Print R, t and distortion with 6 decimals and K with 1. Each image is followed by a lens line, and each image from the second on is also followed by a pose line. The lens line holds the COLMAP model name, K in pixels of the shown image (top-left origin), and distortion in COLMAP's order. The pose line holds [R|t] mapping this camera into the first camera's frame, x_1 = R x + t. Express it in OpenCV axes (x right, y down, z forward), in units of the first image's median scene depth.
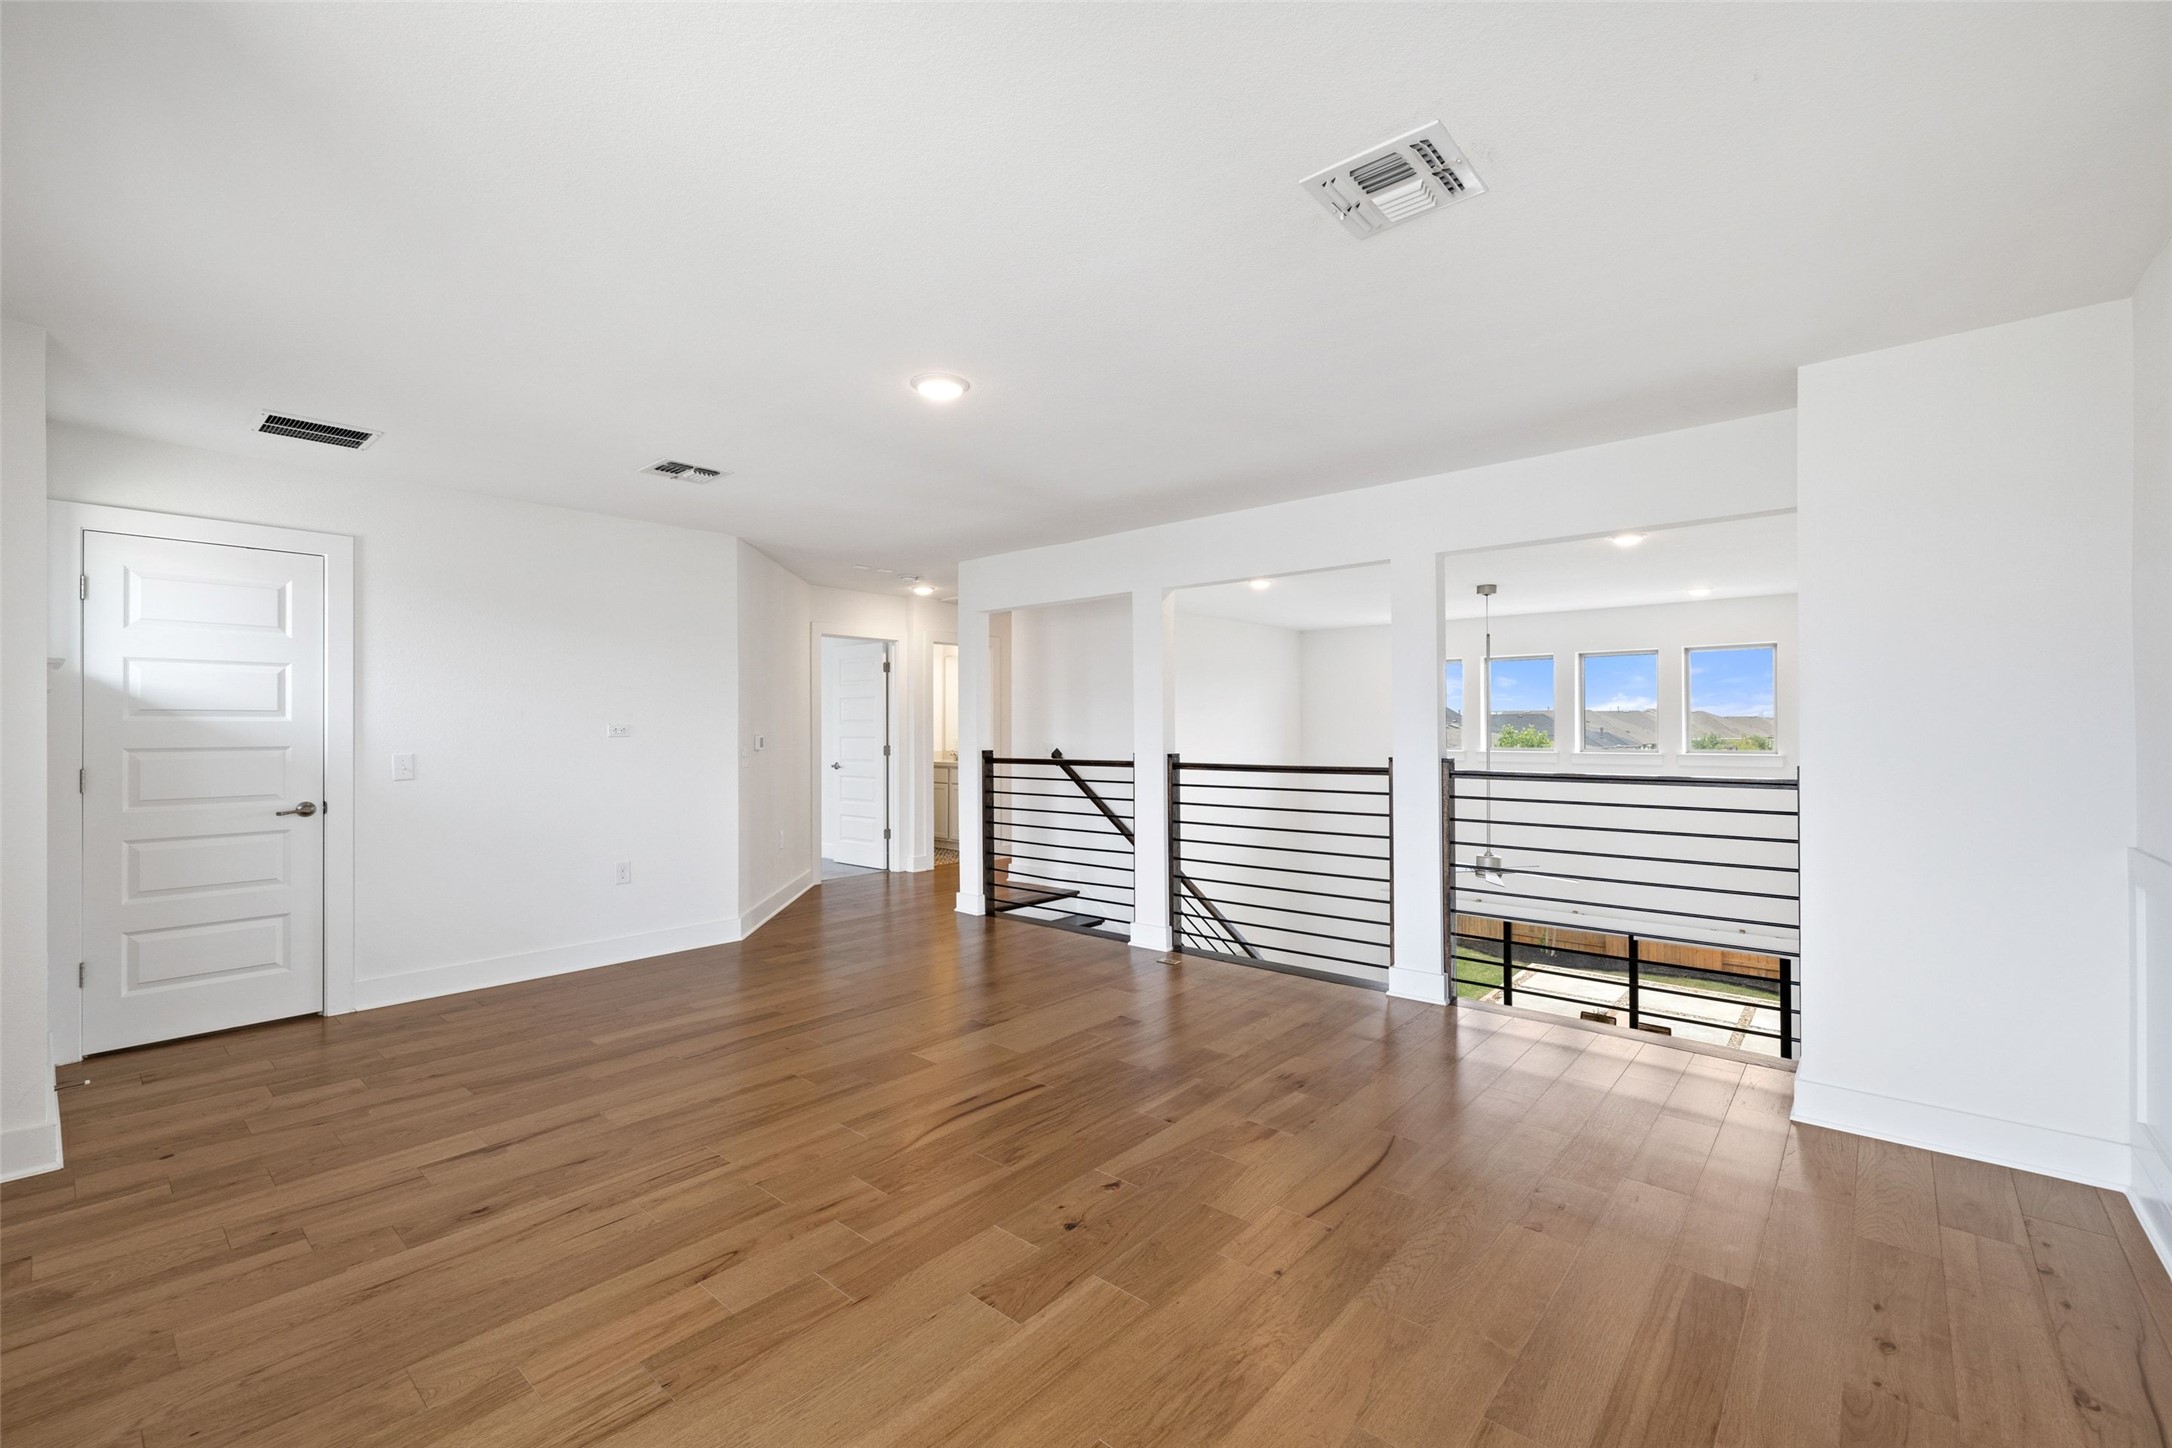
lens RADIAL K [[919.3, 0, 1104.6], [0, 919.3, 730.6], [0, 0, 1]] dist [-0.003159, -0.000340]
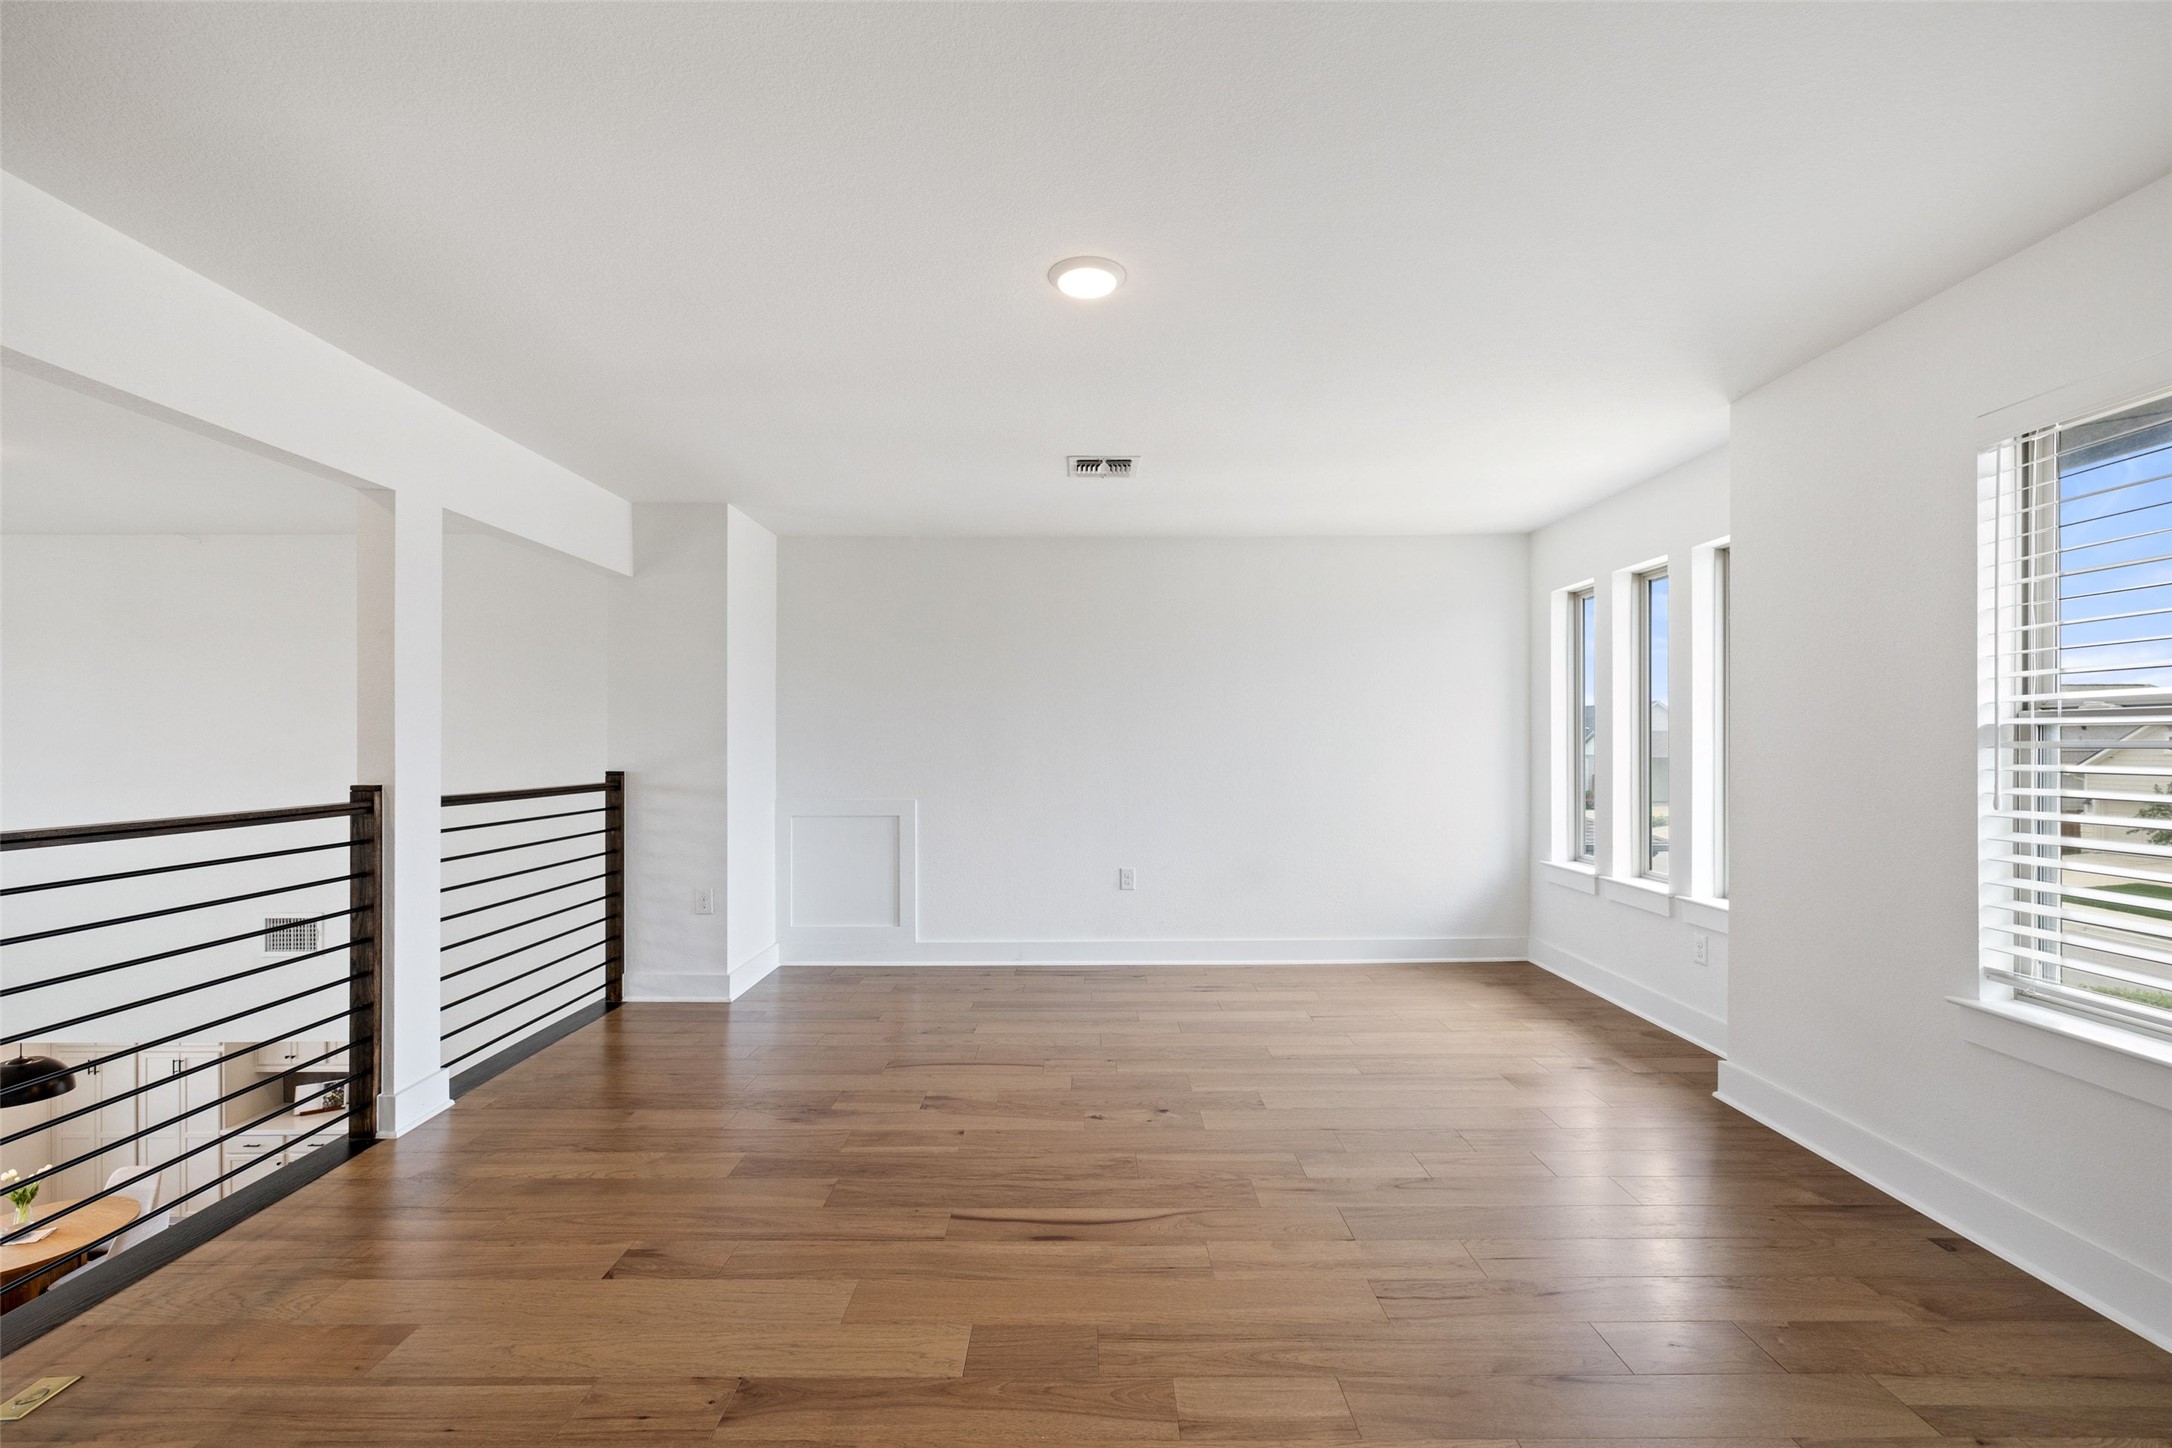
lens RADIAL K [[919.3, 0, 1104.6], [0, 919.3, 730.6], [0, 0, 1]] dist [-0.003159, -0.000340]
pose [[-0.665042, 0.011333, 0.746720, -0.804917], [0.003346, 0.999920, -0.012196, 0.005825], [-0.746798, -0.005612, -0.665027, 1.604824]]
